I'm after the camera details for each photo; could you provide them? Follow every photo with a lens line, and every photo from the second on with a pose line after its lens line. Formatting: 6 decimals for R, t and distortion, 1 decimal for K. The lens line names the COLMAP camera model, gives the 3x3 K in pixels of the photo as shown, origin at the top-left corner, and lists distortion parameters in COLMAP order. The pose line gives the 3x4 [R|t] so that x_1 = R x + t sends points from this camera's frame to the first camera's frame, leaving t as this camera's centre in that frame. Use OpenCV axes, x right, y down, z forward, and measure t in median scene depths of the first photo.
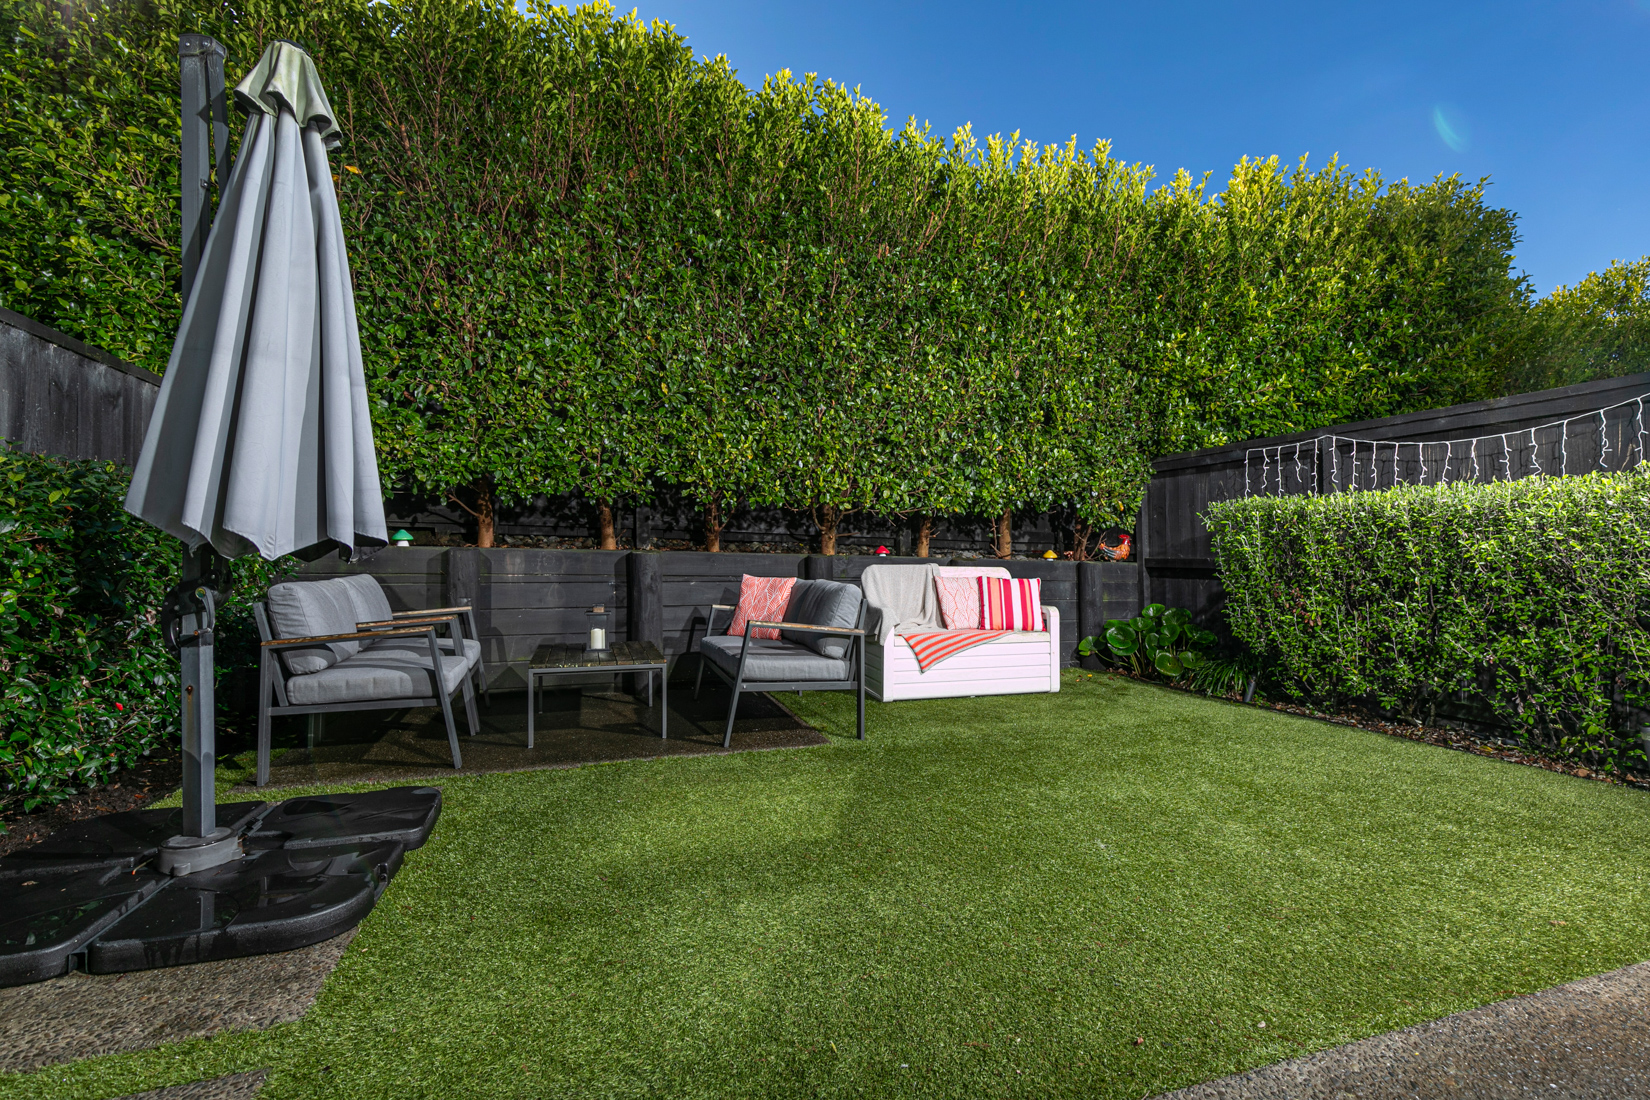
lens RADIAL K [[741.5, 0, 842.2], [0, 741.5, 550.0], [0, 0, 1]] dist [0.007893, -0.001772]
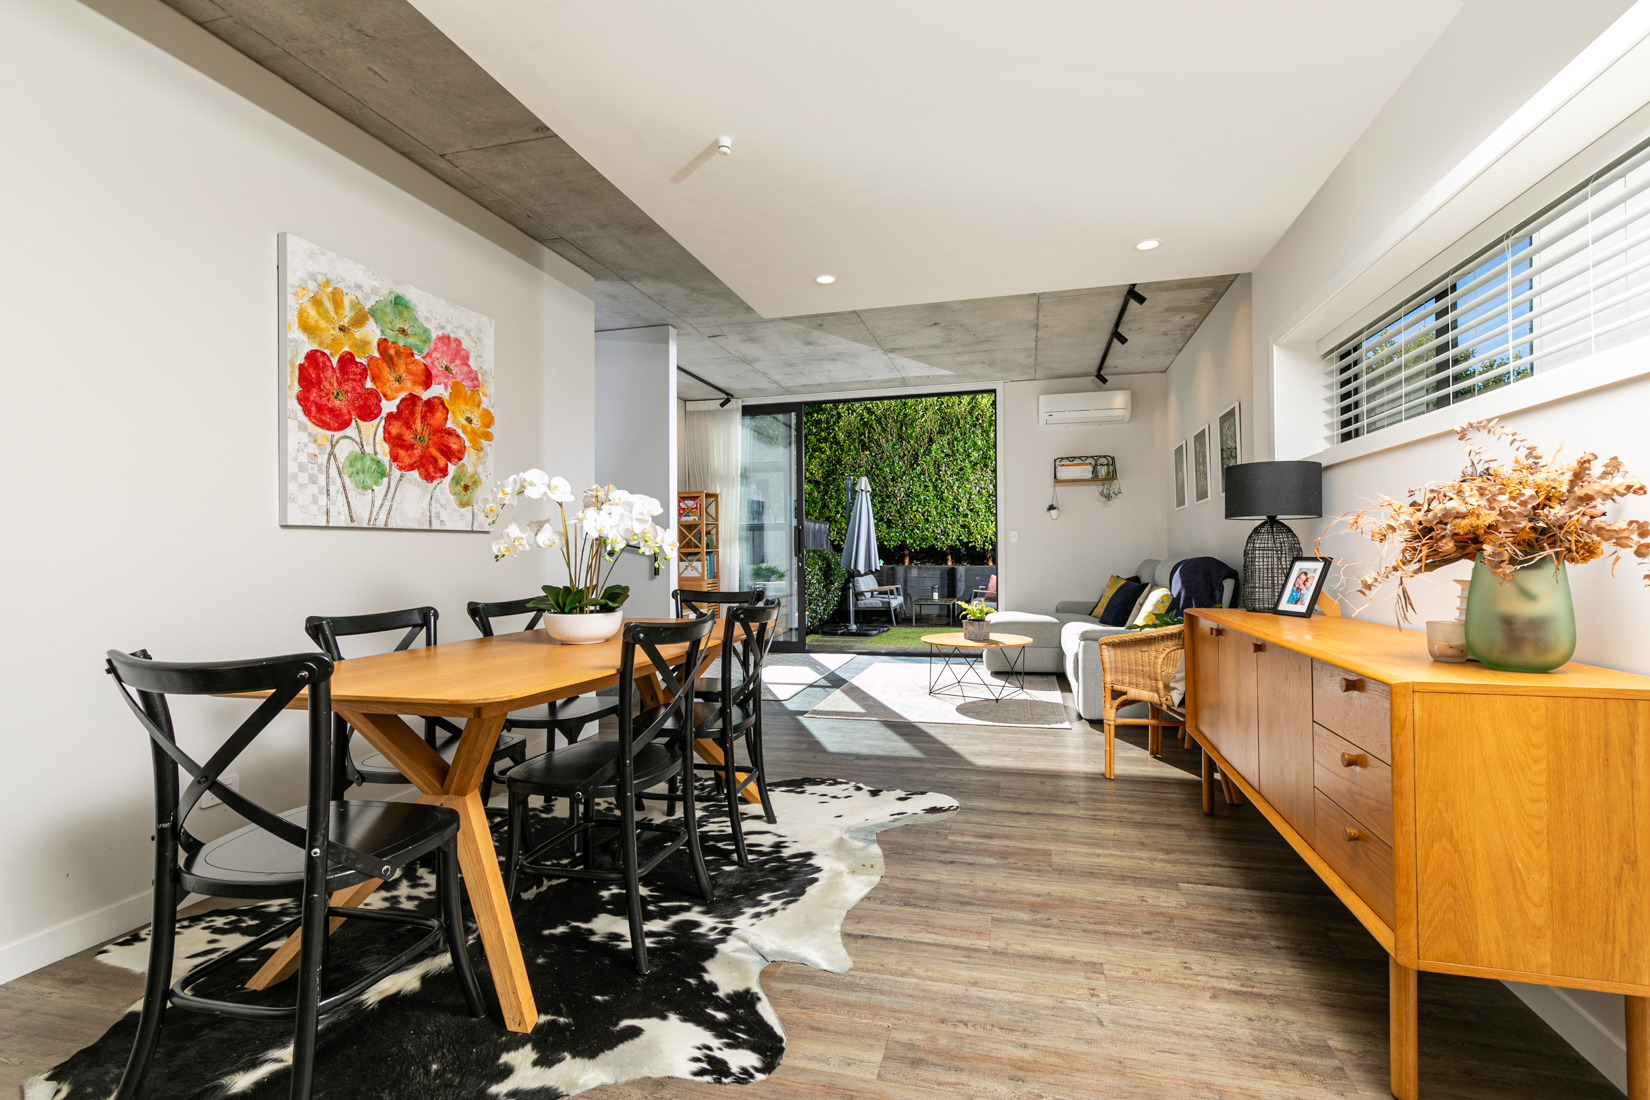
lens RADIAL K [[741.5, 0, 839.4], [0, 741.5, 566.3], [0, 0, 1]] dist [0.007893, -0.001772]
pose [[0.835818, 0.001370, -0.549005, 0.973894], [0.016078, 0.999507, 0.026972, -0.089730], [0.548771, -0.031371, 0.835384, -1.700571]]
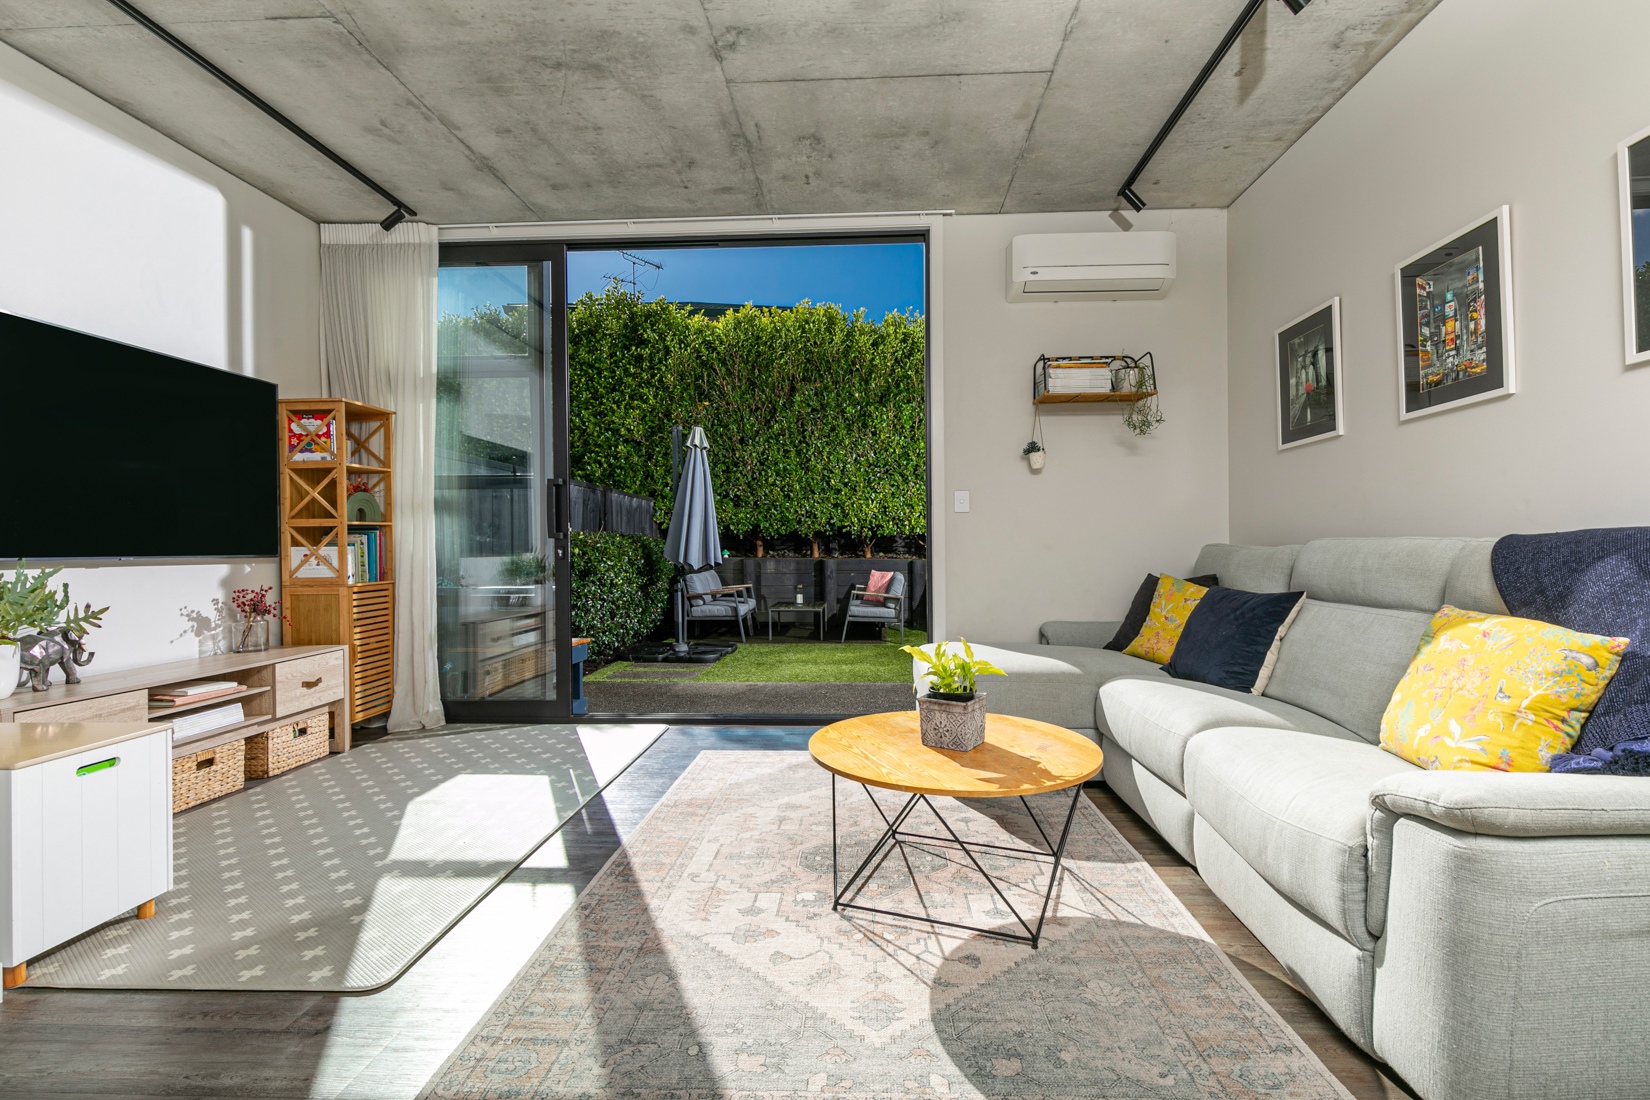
lens RADIAL K [[741.5, 0, 837.0], [0, 741.5, 552.0], [0, 0, 1]] dist [0.007893, -0.001772]
pose [[0.927233, -0.002665, -0.374476, 0.596498], [0.010607, 0.999760, 0.019149, -0.063636], [0.374335, -0.021728, 0.927039, -1.012771]]
